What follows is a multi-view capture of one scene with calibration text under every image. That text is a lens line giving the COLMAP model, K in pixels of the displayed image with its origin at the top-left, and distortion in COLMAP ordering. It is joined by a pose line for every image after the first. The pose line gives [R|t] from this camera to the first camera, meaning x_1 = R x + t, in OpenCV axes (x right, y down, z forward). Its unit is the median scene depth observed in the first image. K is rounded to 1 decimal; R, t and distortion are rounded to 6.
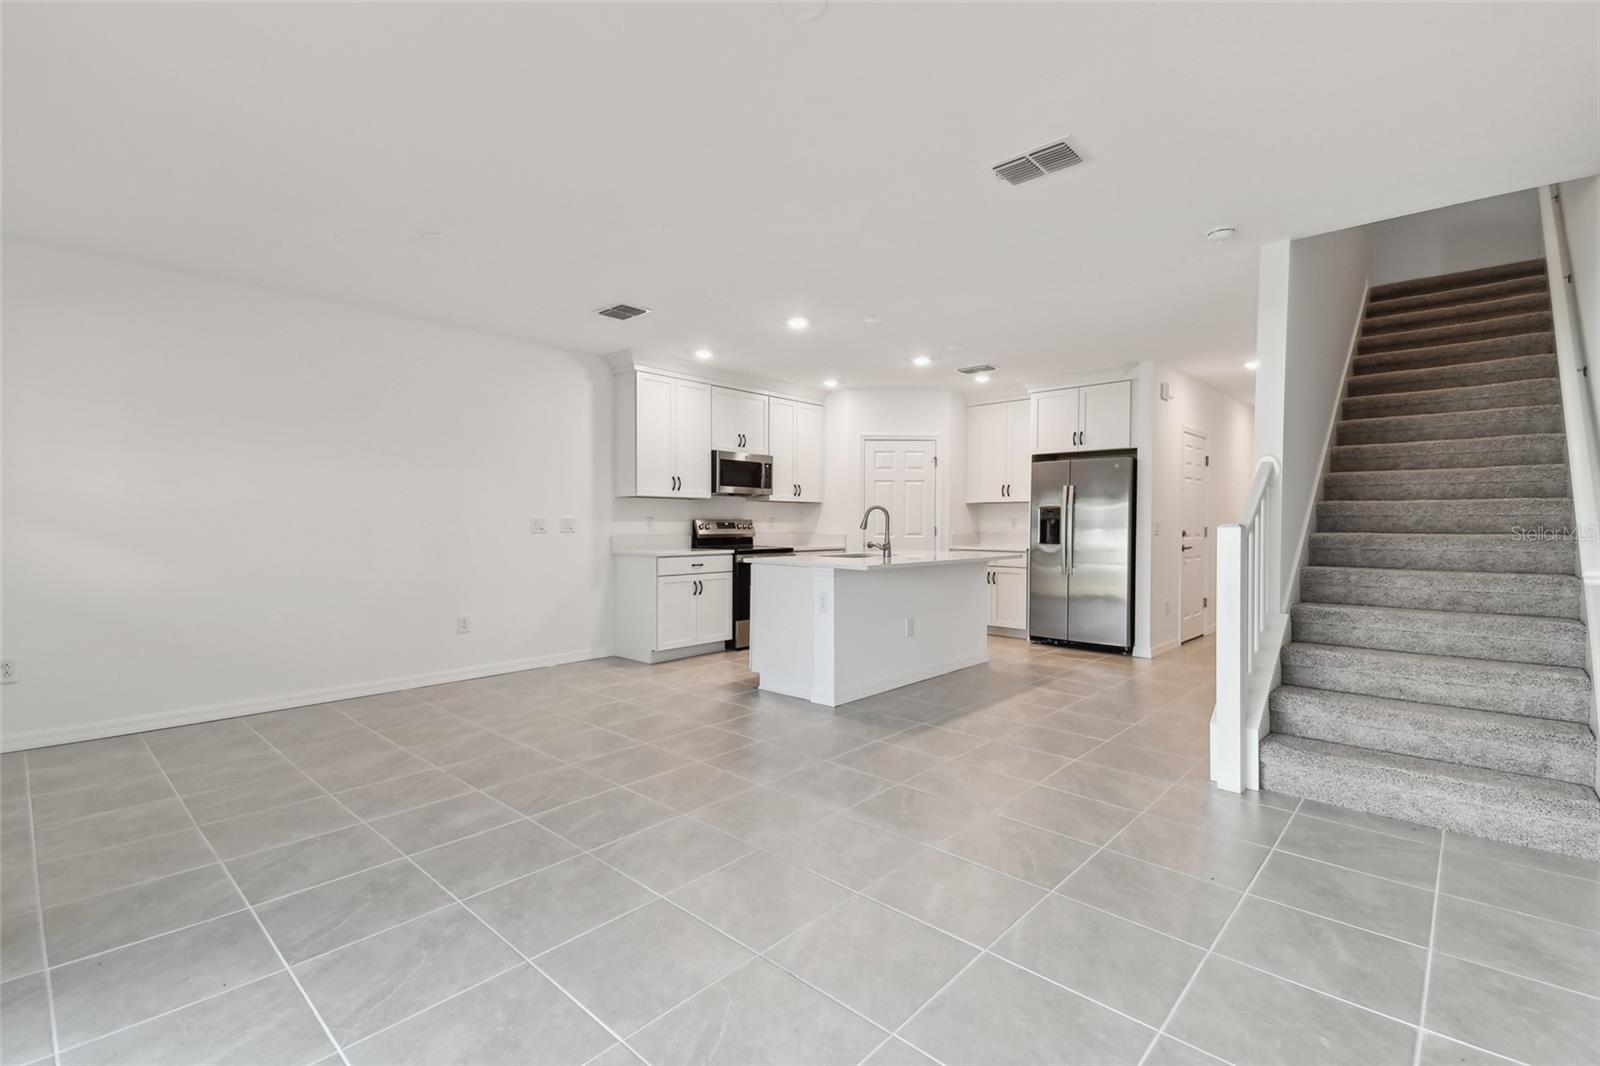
lens RADIAL K [[713.2, 0, 766.3], [0, 713.2, 519.6], [0, 0, 1]] dist [0.020142, -0.003399]
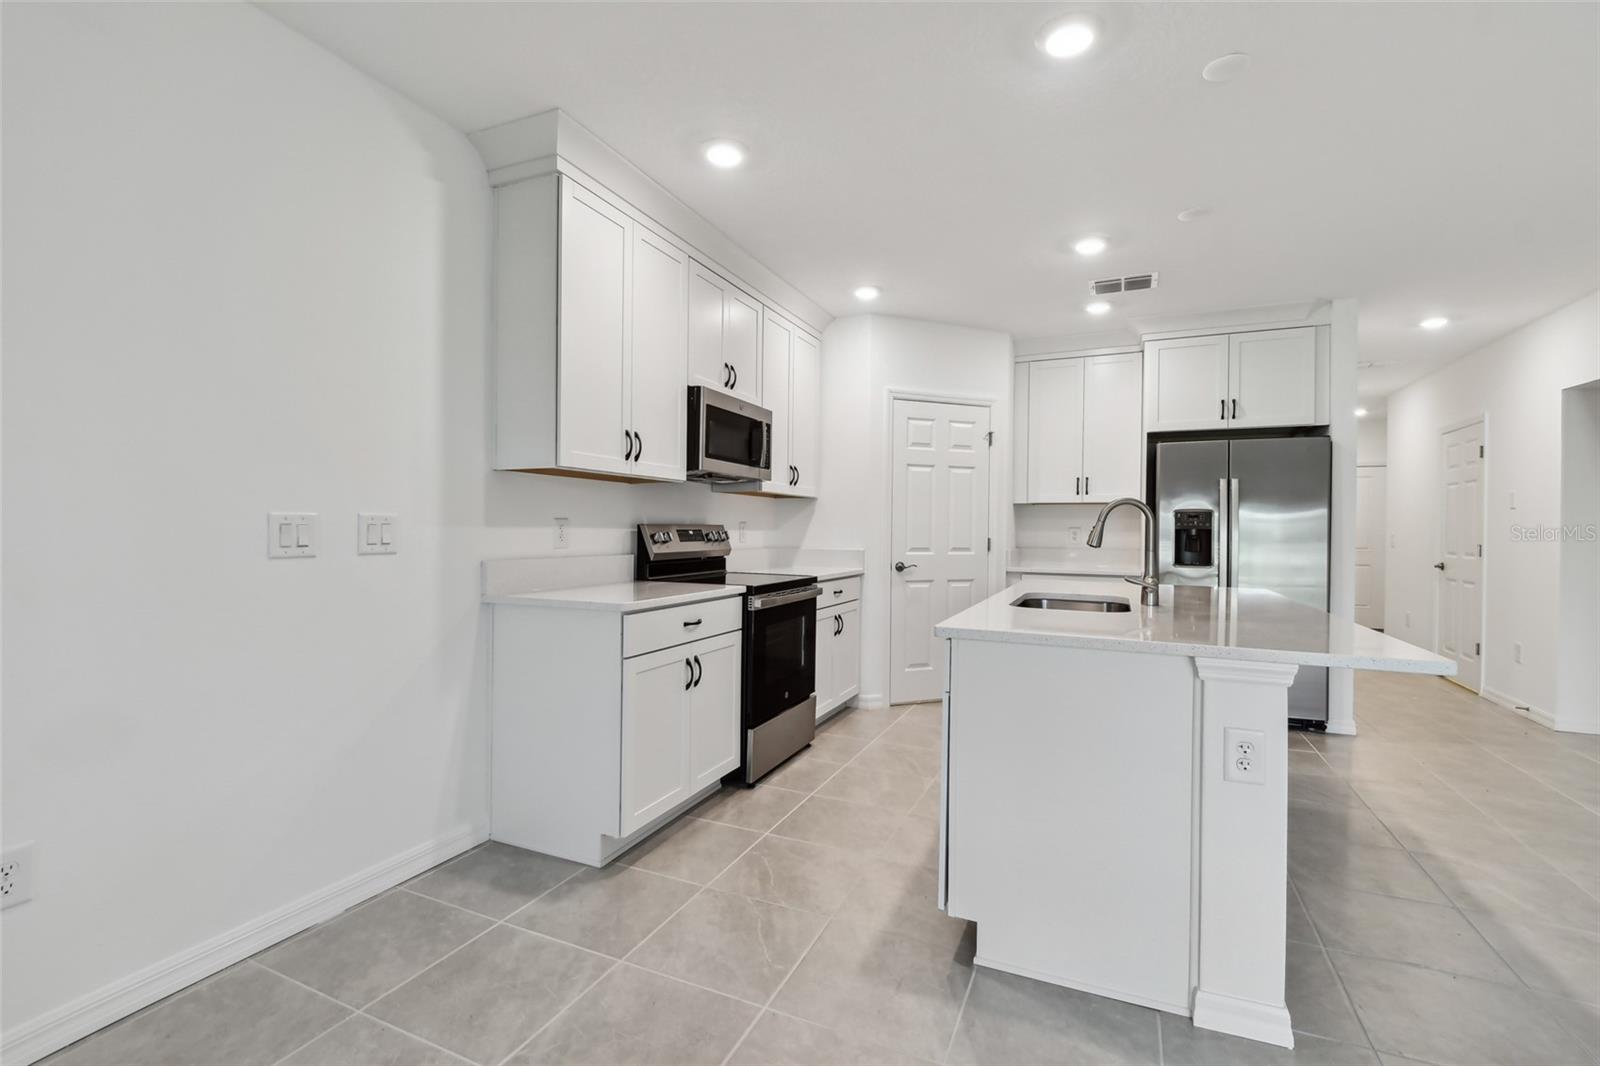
lens RADIAL K [[713.2, 0, 781.5], [0, 713.2, 531.1], [0, 0, 1]] dist [0.020142, -0.003399]
pose [[0.940955, 0.007234, 0.338455, -0.191954], [-0.009176, 0.999949, 0.004137, 0.002227], [-0.338408, -0.006999, 0.940973, 0.533680]]
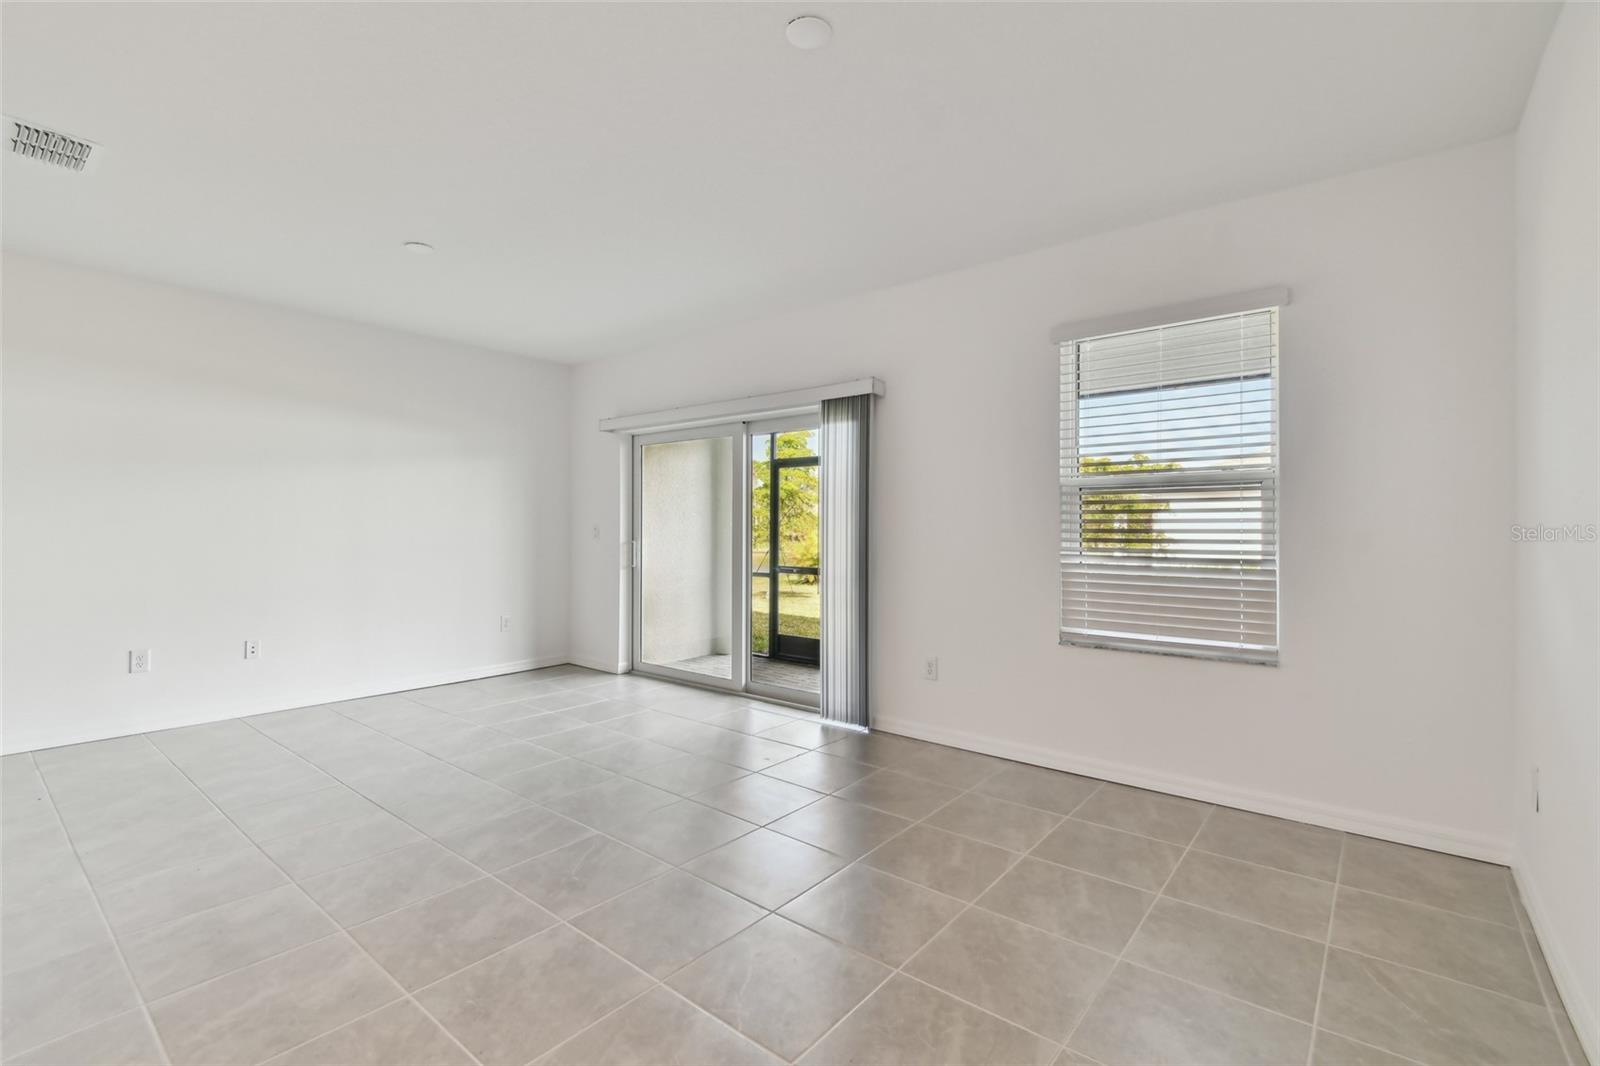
lens RADIAL K [[713.2, 0, 799.7], [0, 713.2, 518.7], [0, 0, 1]] dist [0.020142, -0.003399]
pose [[-0.993752, -0.015864, -0.110475, -0.222407], [-0.015300, 0.999865, -0.005953, -0.003307], [0.110554, -0.004226, -0.993861, 0.909578]]
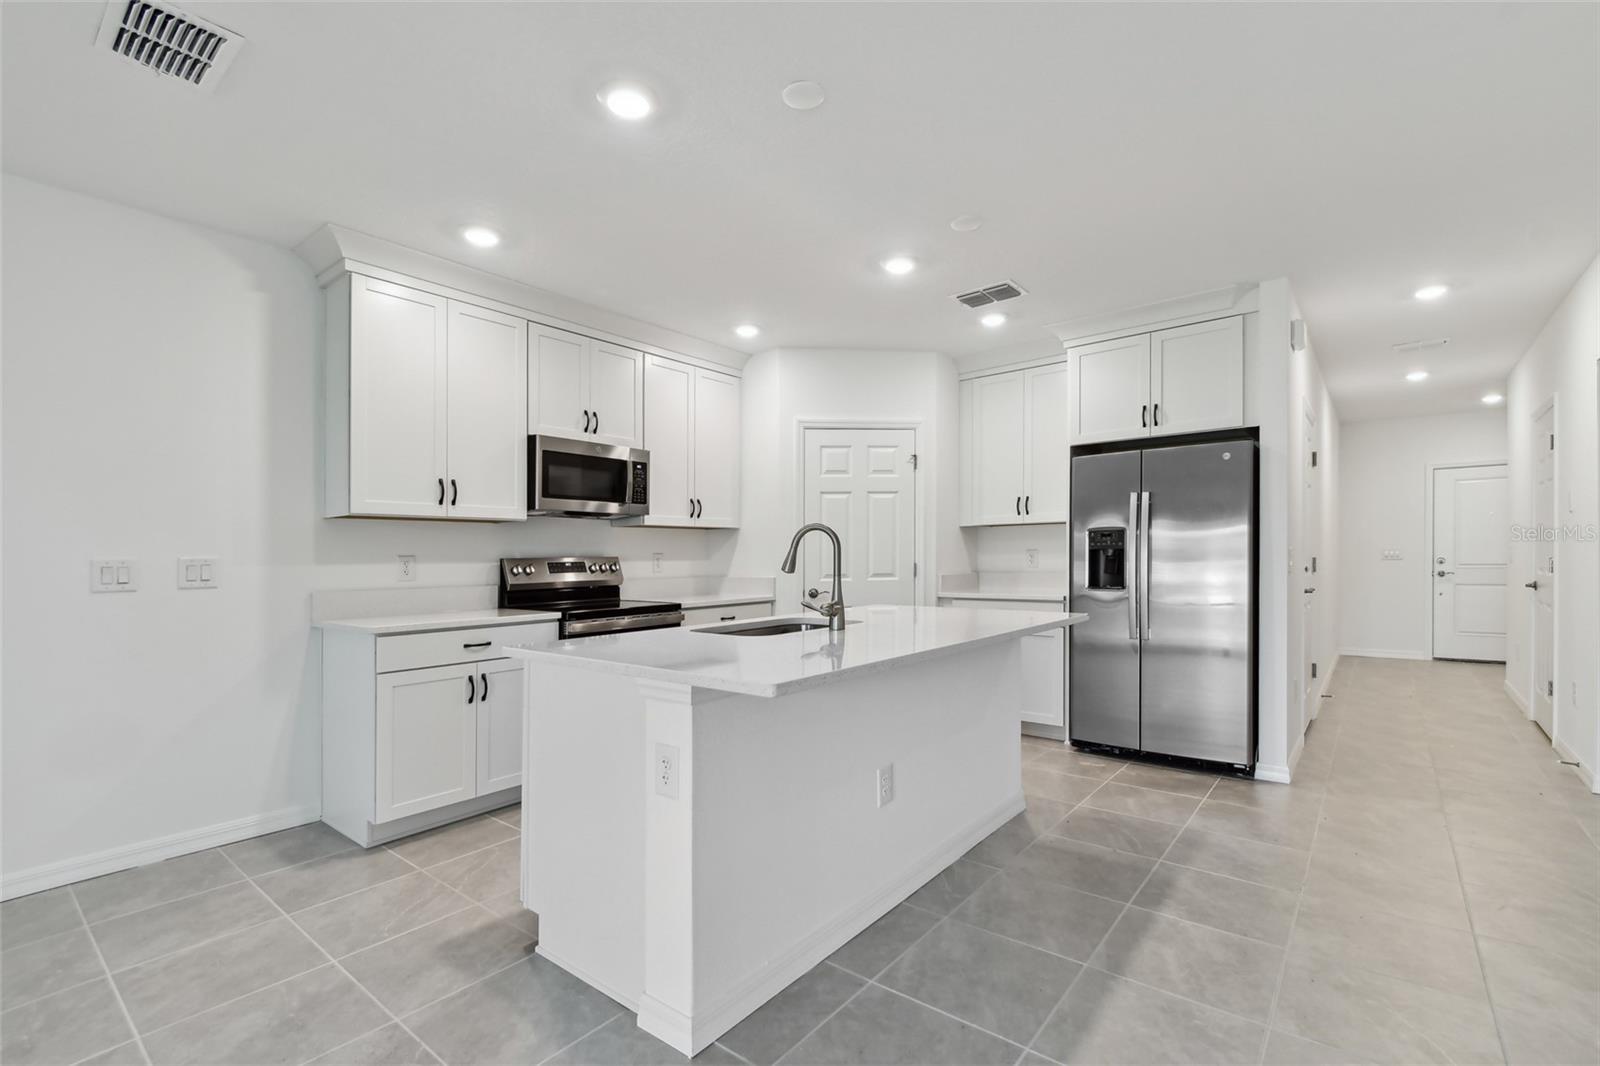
lens RADIAL K [[713.2, 0, 785.7], [0, 713.2, 554.9], [0, 0, 1]] dist [0.020142, -0.003399]
pose [[0.996545, -0.013749, 0.081909, 0.082008], [0.013844, 0.999904, -0.000589, 0.000934], [-0.081893, 0.001721, 0.996640, 0.443262]]
